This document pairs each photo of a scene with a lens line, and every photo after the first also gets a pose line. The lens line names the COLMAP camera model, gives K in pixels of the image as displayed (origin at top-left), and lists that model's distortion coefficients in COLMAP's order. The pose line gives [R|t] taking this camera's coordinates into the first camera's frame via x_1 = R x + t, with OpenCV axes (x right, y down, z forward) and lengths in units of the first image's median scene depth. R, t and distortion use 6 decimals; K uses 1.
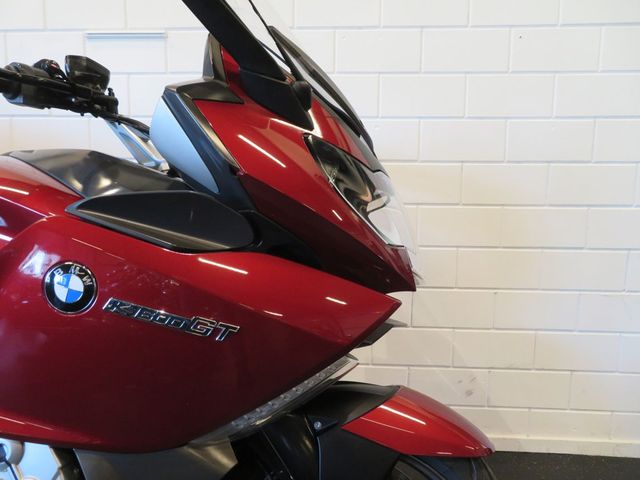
lens RADIAL K [[464.0, 0, 320.0], [0, 464.0, 240.0], [0, 0, 1]] dist [-0.003085, -0.003681]
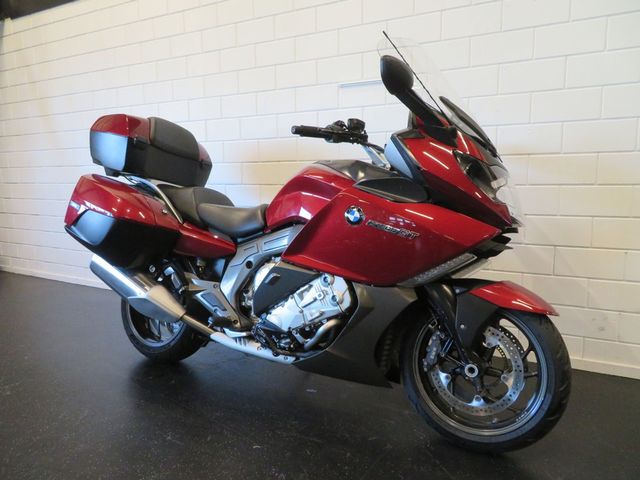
lens RADIAL K [[464.0, 0, 320.0], [0, 464.0, 240.0], [0, 0, 1]] dist [-0.003085, -0.003681]
pose [[0.910377, 0.035461, -0.412258, 0.273383], [-0.024742, 0.999203, 0.031310, 0.123091], [0.413040, -0.018303, 0.910529, -1.095244]]
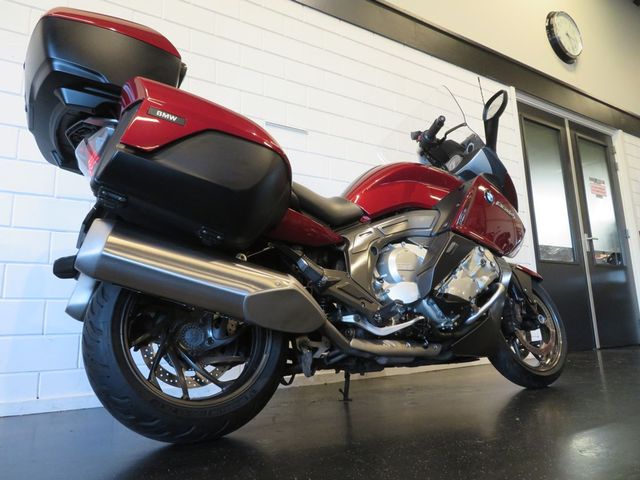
lens RADIAL K [[467.0, 0, 324.1], [0, 467.0, 238.6], [0, 0, 1]] dist [-0.008500, -0.004294]
pose [[0.799843, 0.061388, 0.597062, -2.534744], [0.120779, 0.957946, -0.260292, 0.814354], [-0.587932, 0.280305, 0.758792, -0.507434]]
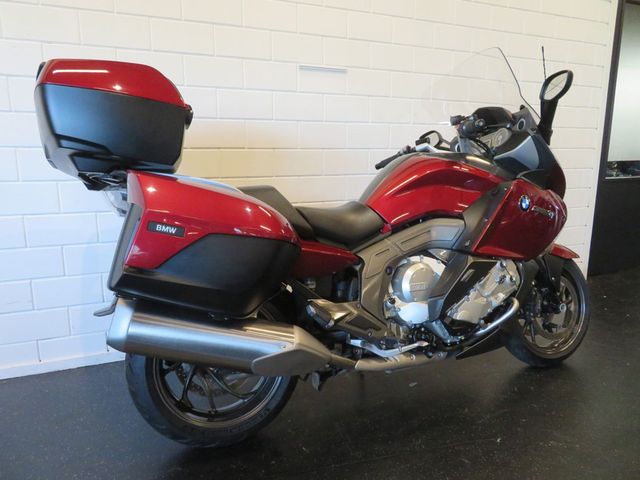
lens RADIAL K [[464.0, 0, 320.0], [0, 464.0, 240.0], [0, 0, 1]] dist [-0.003085, -0.003681]
pose [[0.879742, -0.109162, 0.462750, -2.347081], [0.070037, 0.992422, 0.100961, -0.041802], [-0.470264, -0.056410, 0.880721, -0.756811]]
